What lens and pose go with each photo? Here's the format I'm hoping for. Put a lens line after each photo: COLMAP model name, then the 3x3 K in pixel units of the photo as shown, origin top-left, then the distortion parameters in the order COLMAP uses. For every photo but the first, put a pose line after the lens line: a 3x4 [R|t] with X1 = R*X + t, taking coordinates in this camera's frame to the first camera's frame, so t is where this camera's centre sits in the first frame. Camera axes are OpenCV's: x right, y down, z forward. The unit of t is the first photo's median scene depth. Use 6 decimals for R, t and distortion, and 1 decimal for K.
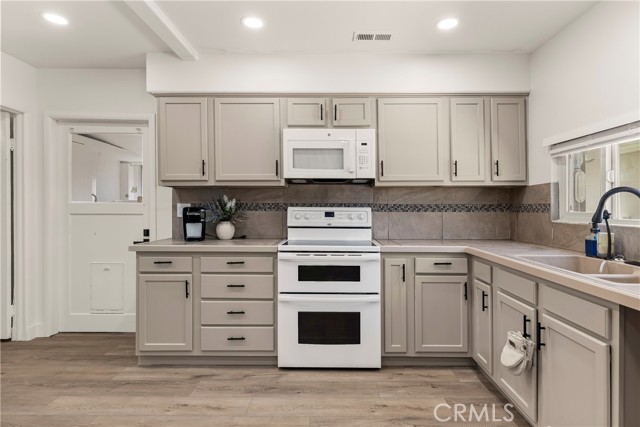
lens RADIAL K [[356.3, 0, 332.3], [0, 356.3, 198.3], [0, 0, 1]] dist [0.000377, 0.001476]
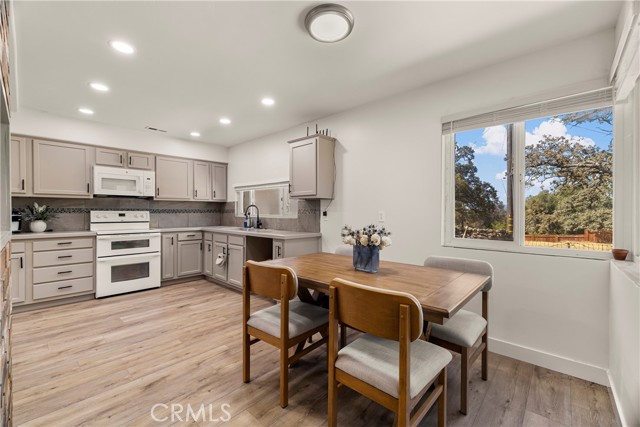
lens RADIAL K [[267.9, 0, 326.5], [0, 267.9, 212.2], [0, 0, 1]] dist [0.003364, 0.000133]
pose [[0.669846, -0.003028, 0.742494, -0.382710], [-0.019350, 0.999581, 0.021533, -0.021118], [-0.742248, -0.028791, 0.669507, -0.789296]]
